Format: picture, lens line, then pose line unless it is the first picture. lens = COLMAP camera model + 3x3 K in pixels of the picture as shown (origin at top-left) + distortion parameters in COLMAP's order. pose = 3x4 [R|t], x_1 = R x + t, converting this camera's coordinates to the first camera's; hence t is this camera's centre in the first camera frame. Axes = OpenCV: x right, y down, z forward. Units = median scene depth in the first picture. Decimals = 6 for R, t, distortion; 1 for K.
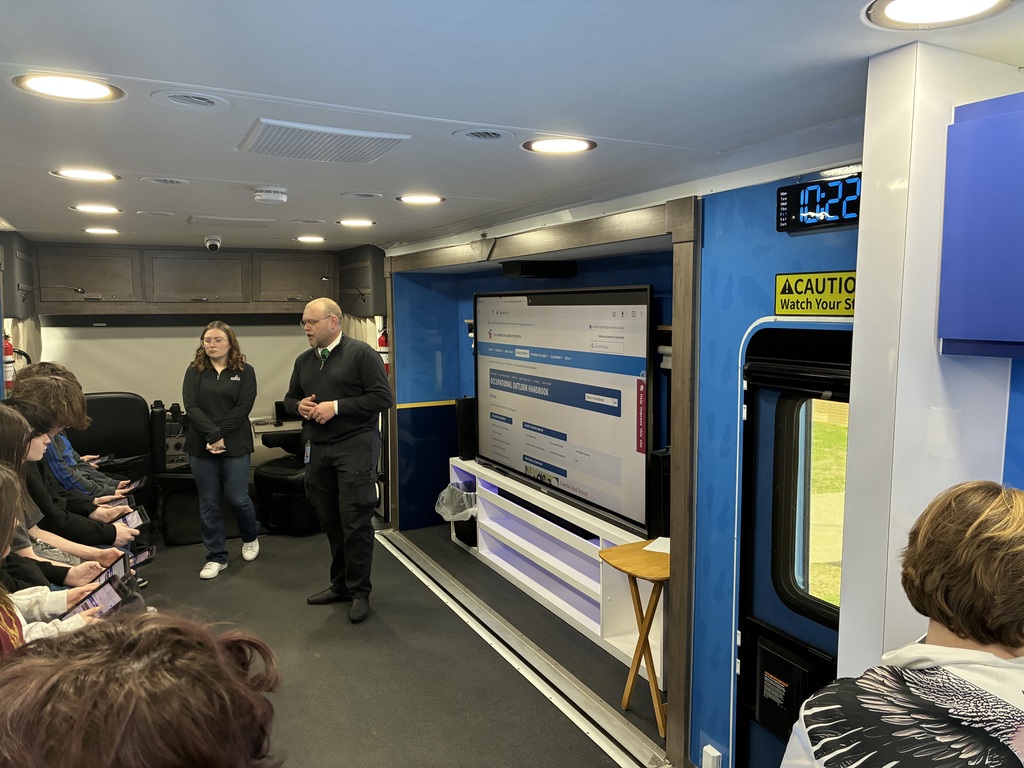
lens RADIAL K [[758.5, 0, 515.2], [0, 758.5, 369.5], [0, 0, 1]] dist [0.008320, -0.008341]
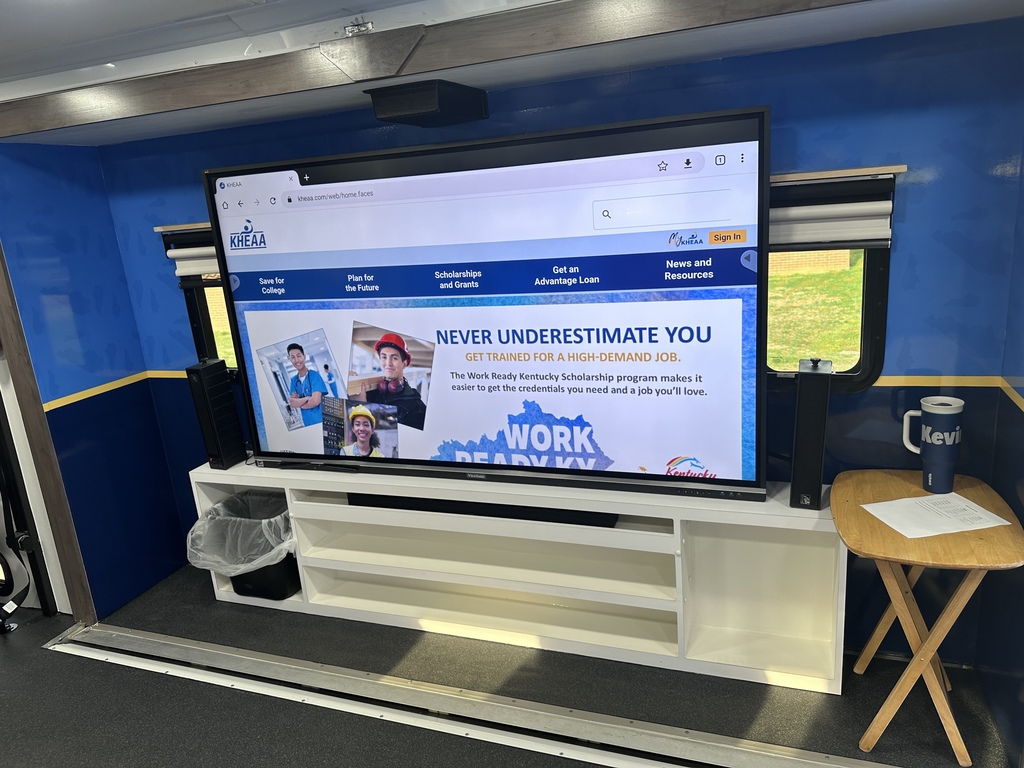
lens RADIAL K [[723.7, 0, 512.0], [0, 723.7, 384.0], [0, 0, 1]] dist [-0.008919, -0.005440]
pose [[0.729900, -0.222675, 0.646267, -0.249919], [0.131842, 0.973560, 0.186542, -0.018602], [-0.670718, -0.050952, 0.739960, 0.437802]]
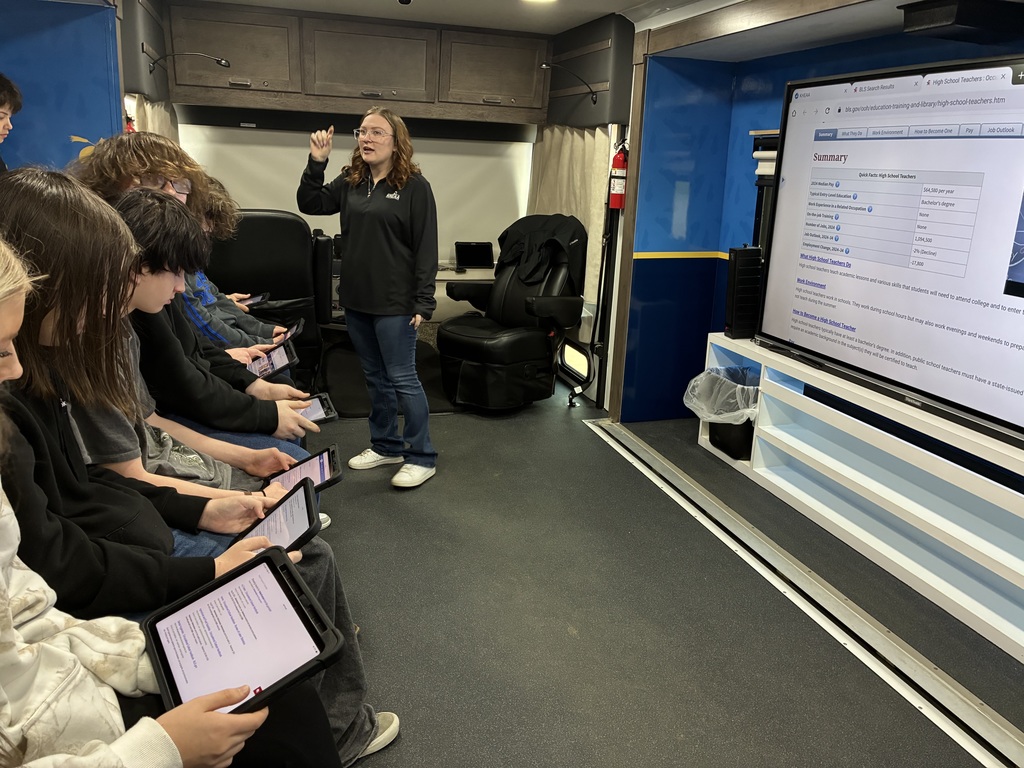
lens RADIAL K [[765.1, 0, 512.0], [0, 765.1, 384.0], [0, 0, 1]] dist [-0.003939, -0.002552]
pose [[0.983502, 0.088694, -0.157663, -0.152337], [-0.056085, 0.978111, 0.200382, 0.030631], [0.171985, -0.188234, 0.966948, 0.271729]]
